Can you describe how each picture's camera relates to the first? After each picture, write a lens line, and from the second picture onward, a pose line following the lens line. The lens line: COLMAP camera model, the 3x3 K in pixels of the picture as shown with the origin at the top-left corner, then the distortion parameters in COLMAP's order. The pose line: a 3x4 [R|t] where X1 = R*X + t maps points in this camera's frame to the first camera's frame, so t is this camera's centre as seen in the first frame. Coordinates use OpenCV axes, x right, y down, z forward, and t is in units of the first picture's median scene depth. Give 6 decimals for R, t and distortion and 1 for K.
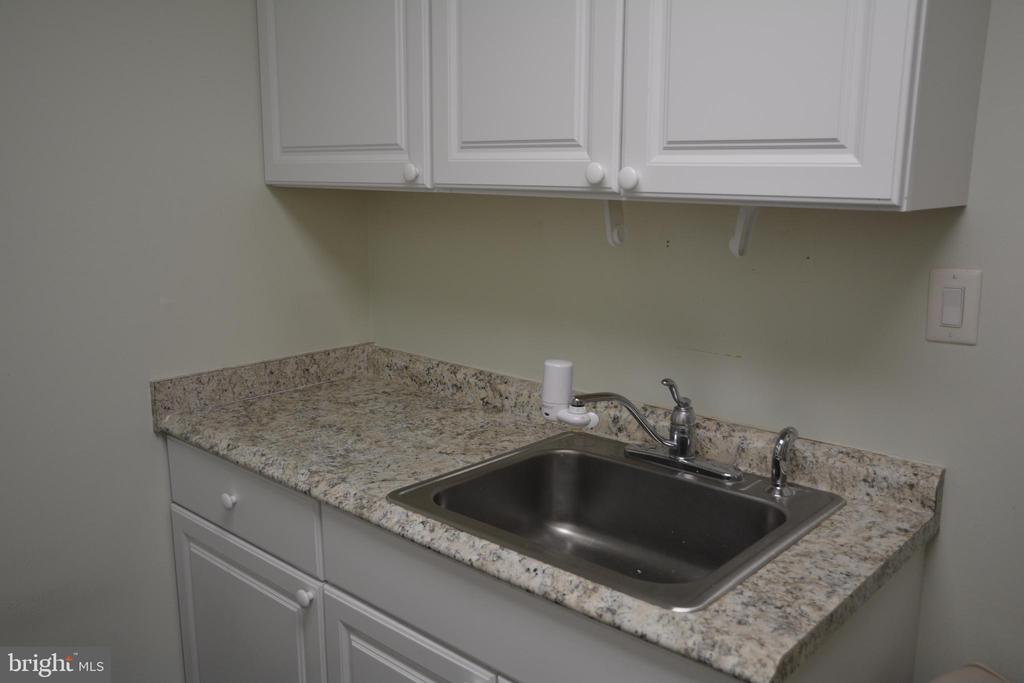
lens RADIAL K [[890.0, 0, 509.0], [0, 890.0, 346.9], [0, 0, 1]] dist [-0.034560, 0.110146]
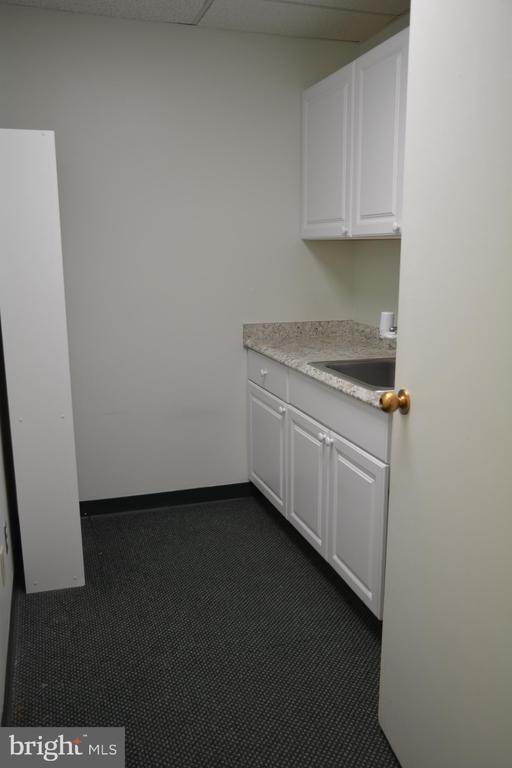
lens RADIAL K [[667.5, 0, 256.1], [0, 667.5, 382.4], [0, 0, 1]] dist [-0.034560, 0.110146]
pose [[0.873323, 0.091428, -0.478484, 0.465078], [-0.092243, 0.995497, 0.021857, 0.147659], [0.478328, 0.025048, 0.877824, -0.498659]]
